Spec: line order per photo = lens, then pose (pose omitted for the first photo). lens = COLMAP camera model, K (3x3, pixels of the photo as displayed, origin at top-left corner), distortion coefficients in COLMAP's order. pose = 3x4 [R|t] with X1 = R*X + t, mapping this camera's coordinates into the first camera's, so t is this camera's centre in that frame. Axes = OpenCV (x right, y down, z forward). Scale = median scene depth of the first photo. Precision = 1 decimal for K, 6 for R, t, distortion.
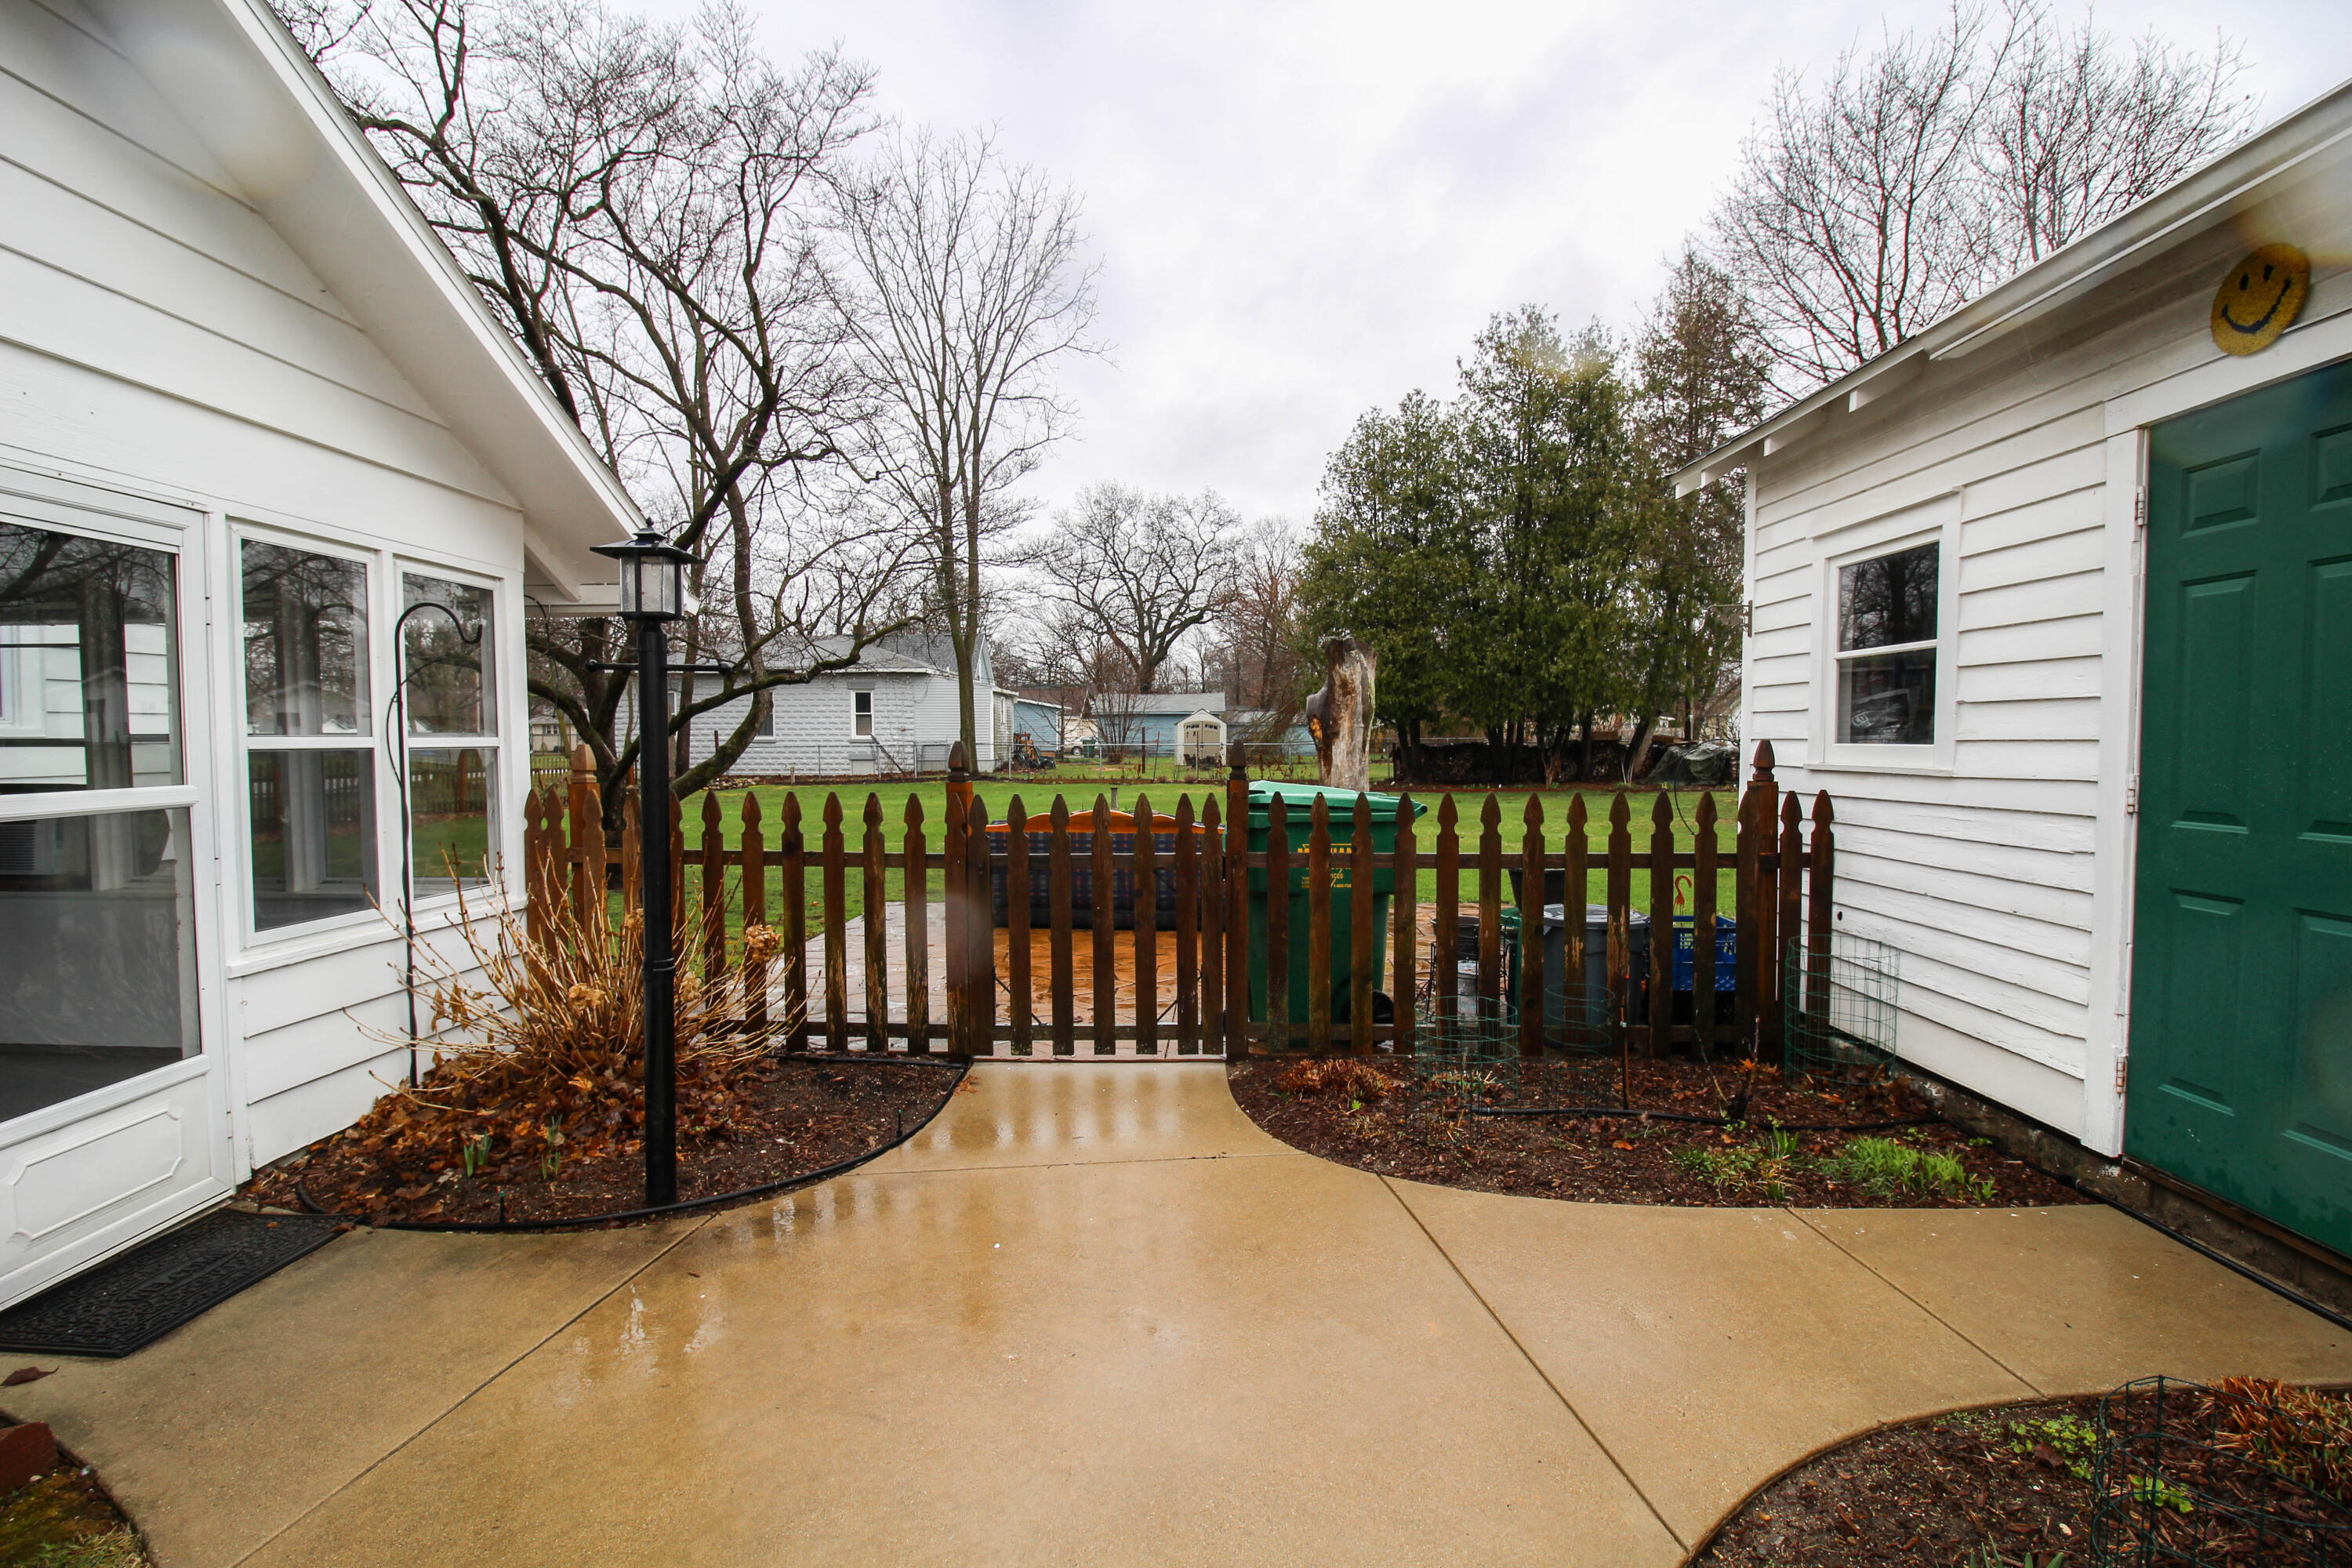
lens RADIAL K [[1081.0, 0, 1182.8], [0, 1081.0, 782.3], [0, 0, 1]] dist [0.003384, -0.019125]
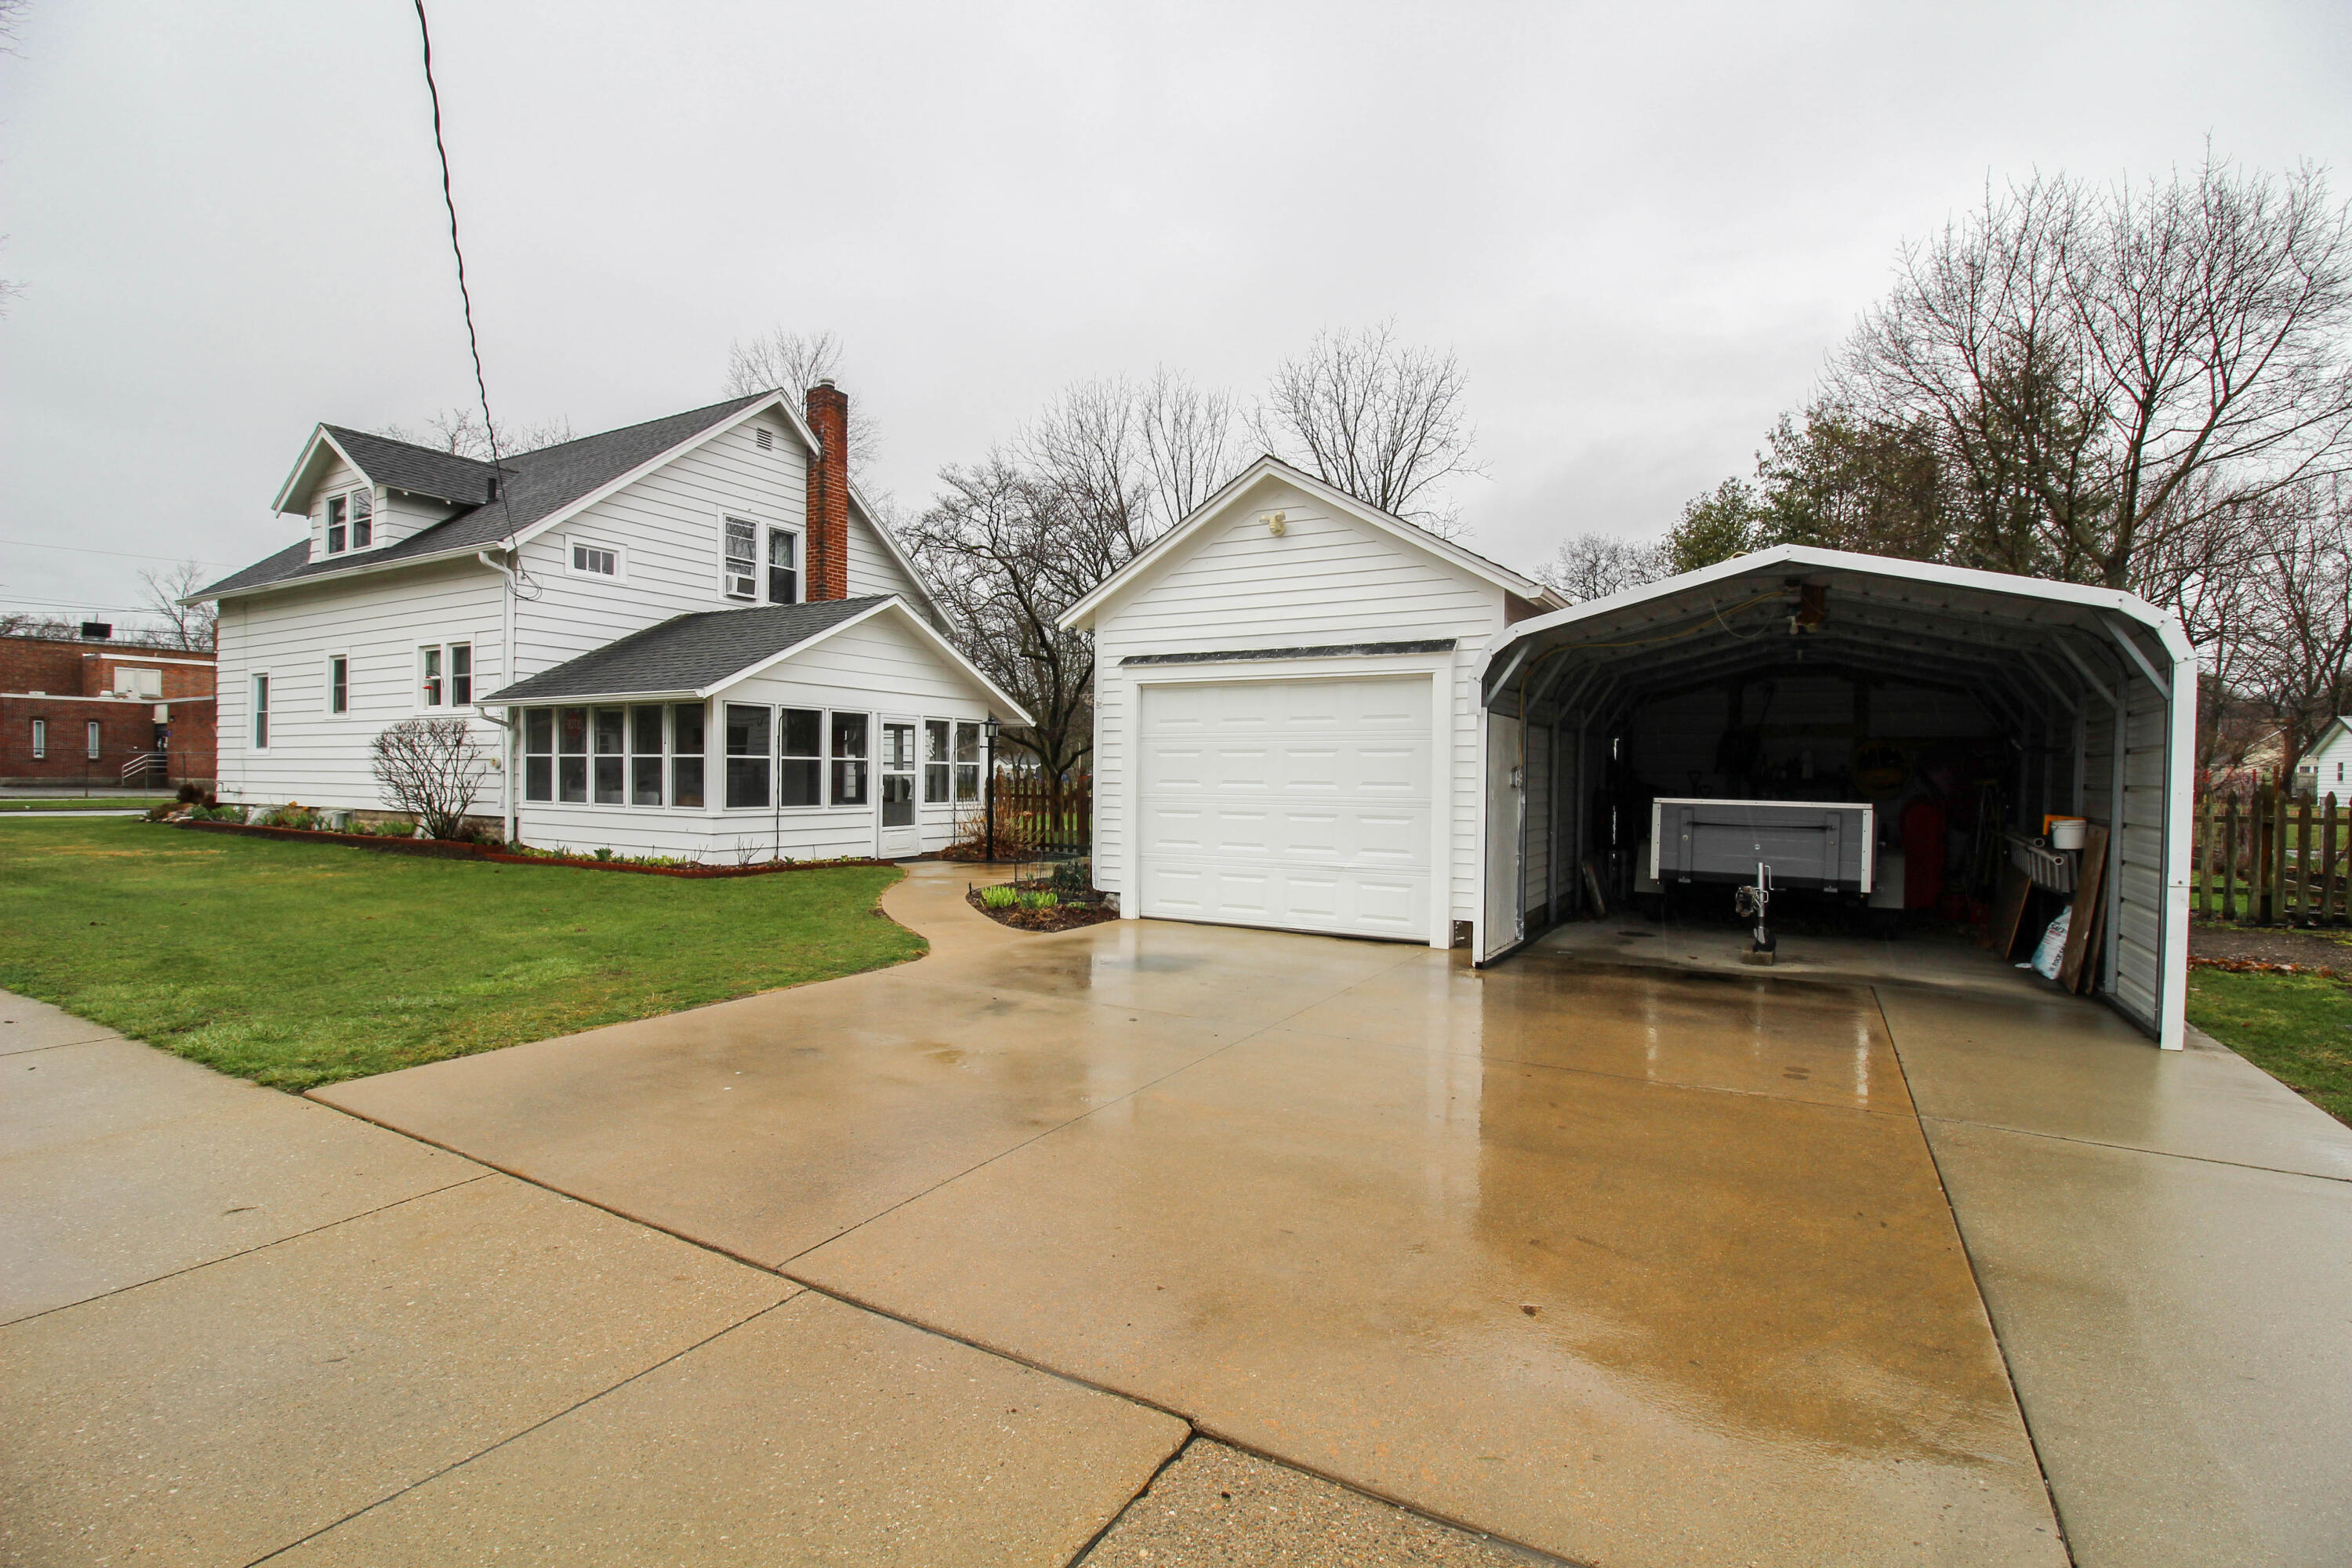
lens RADIAL K [[1081.0, 0, 1182.8], [0, 1081.0, 782.3], [0, 0, 1]] dist [0.003384, -0.019125]
pose [[0.876378, 0.015170, -0.481384, 0.680151], [-0.034229, 0.998938, -0.030836, 0.043170], [0.480405, 0.043502, 0.875967, -0.739264]]
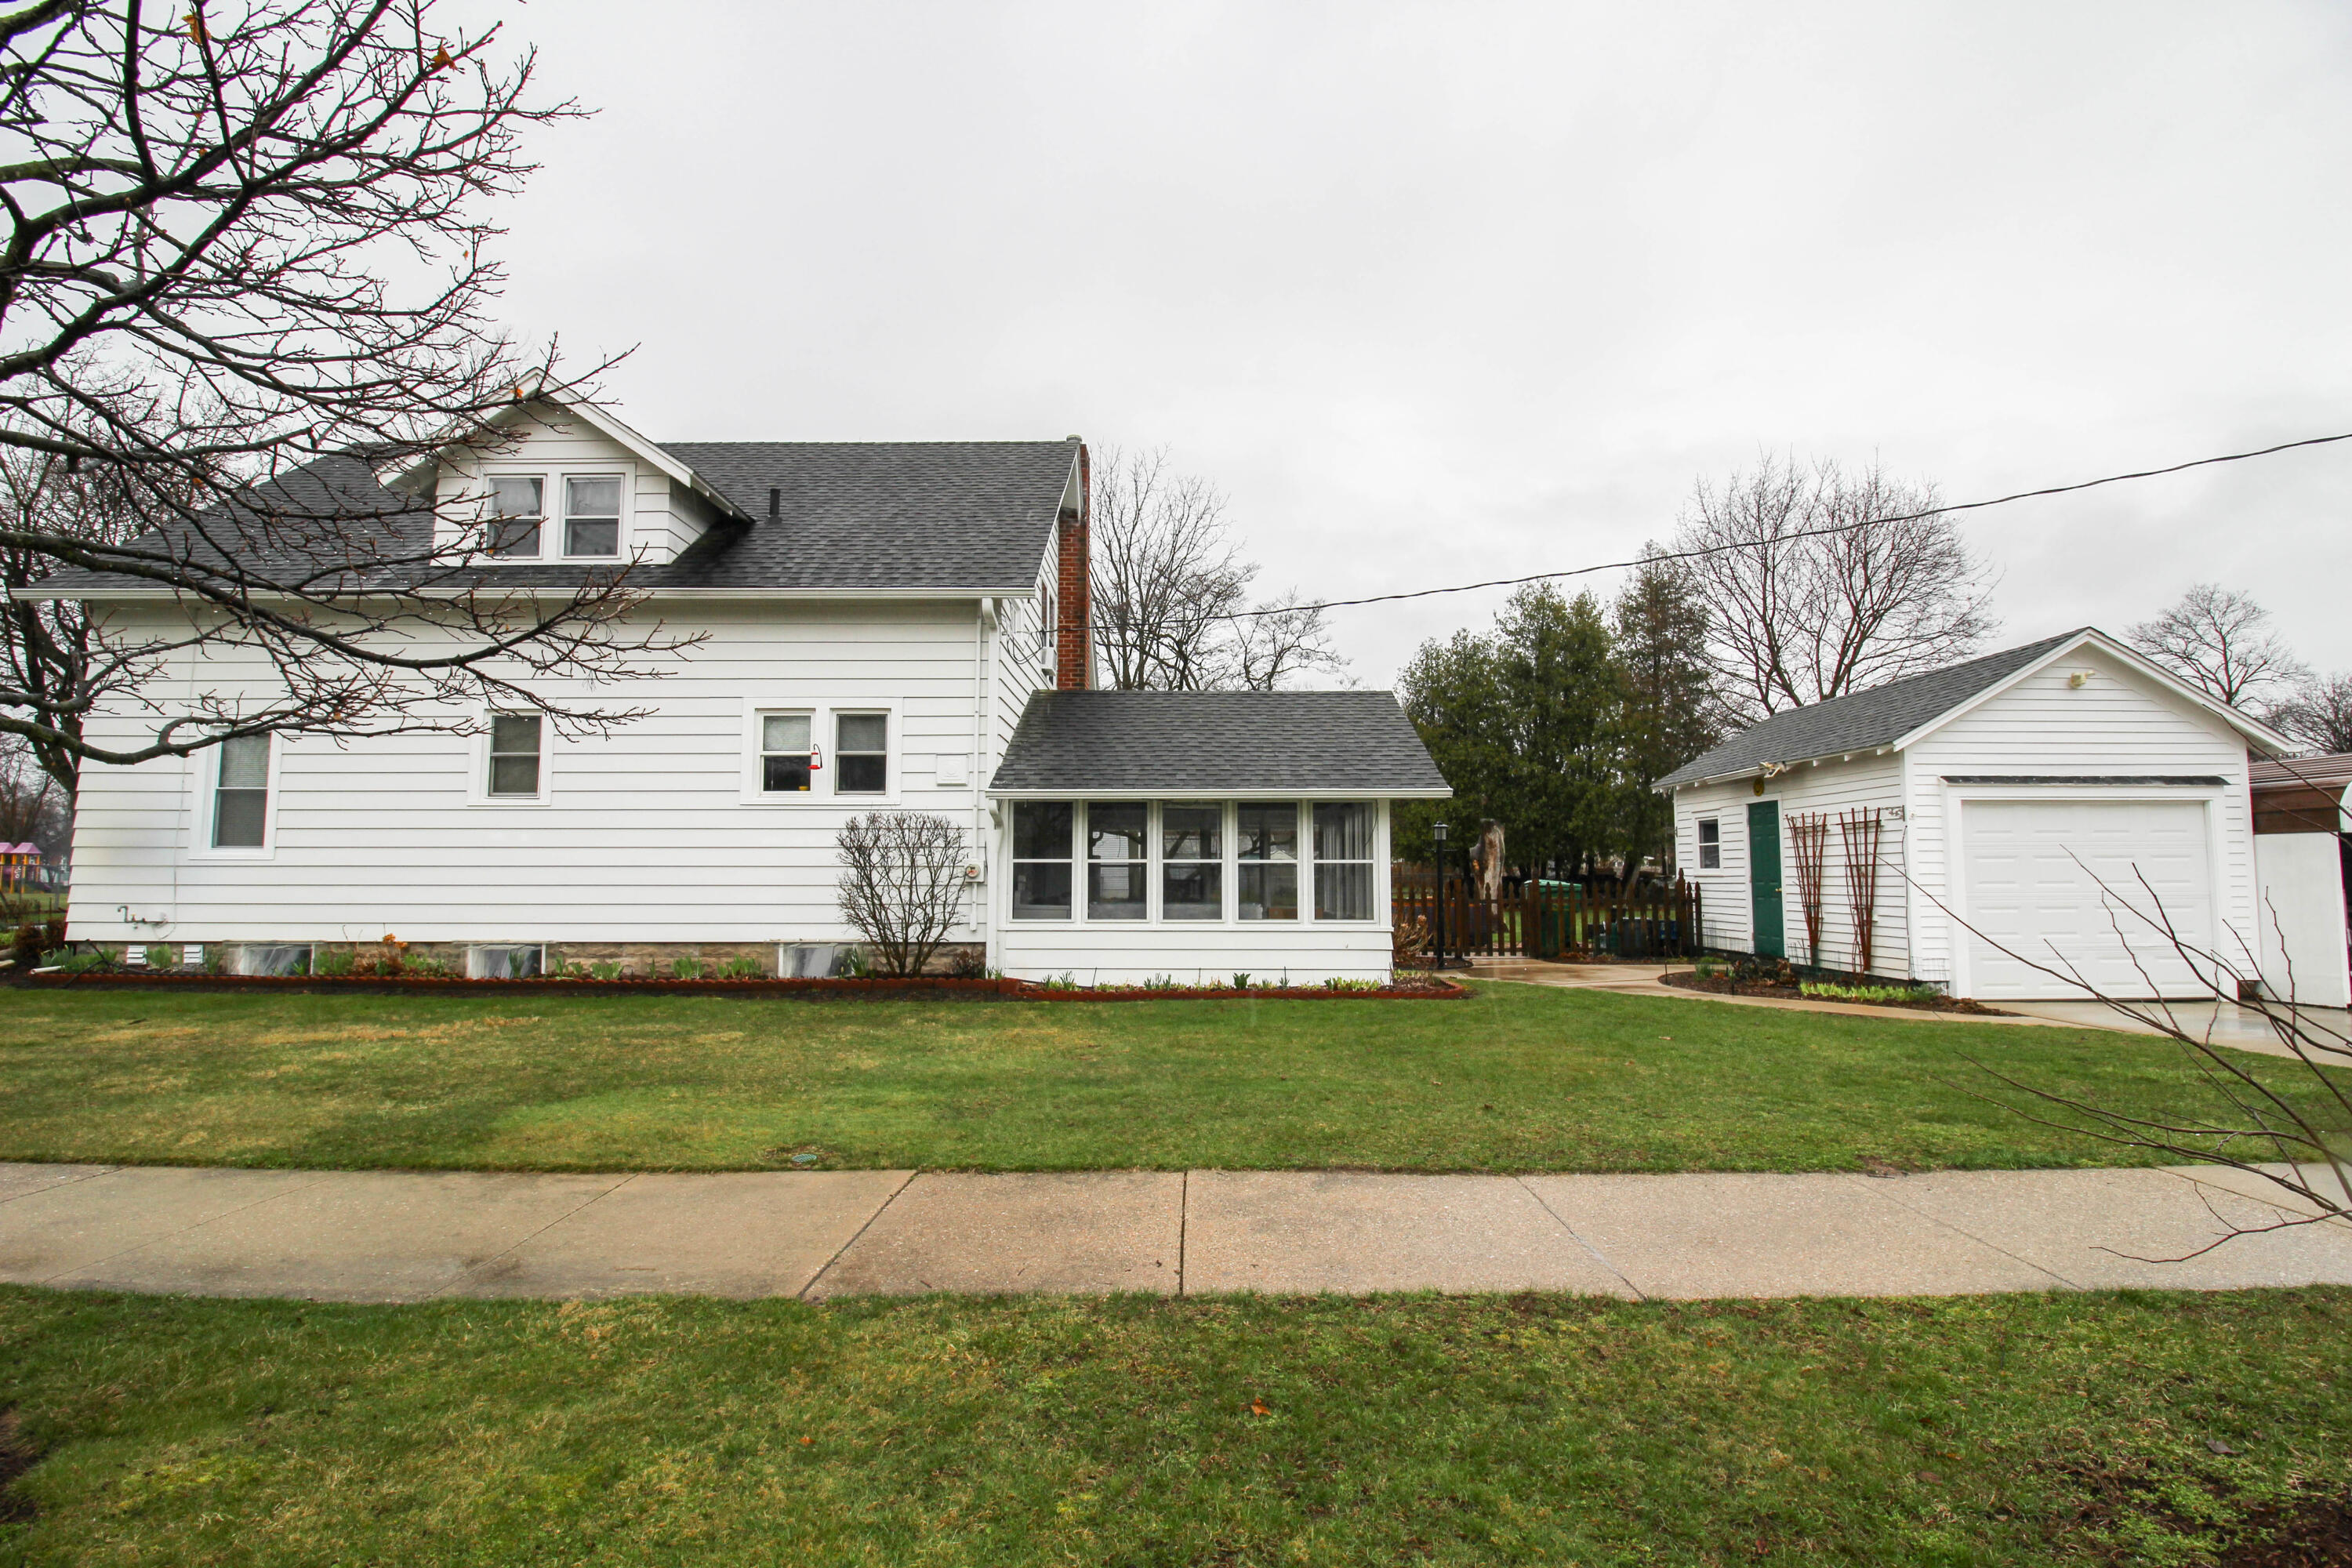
lens RADIAL K [[1081.0, 0, 1182.8], [0, 1081.0, 782.3], [0, 0, 1]] dist [0.003384, -0.019125]
pose [[0.999852, 0.004224, 0.016673, -0.451079], [-0.002088, 0.992013, -0.126115, 0.051724], [-0.017072, 0.126062, 0.991876, -0.984359]]
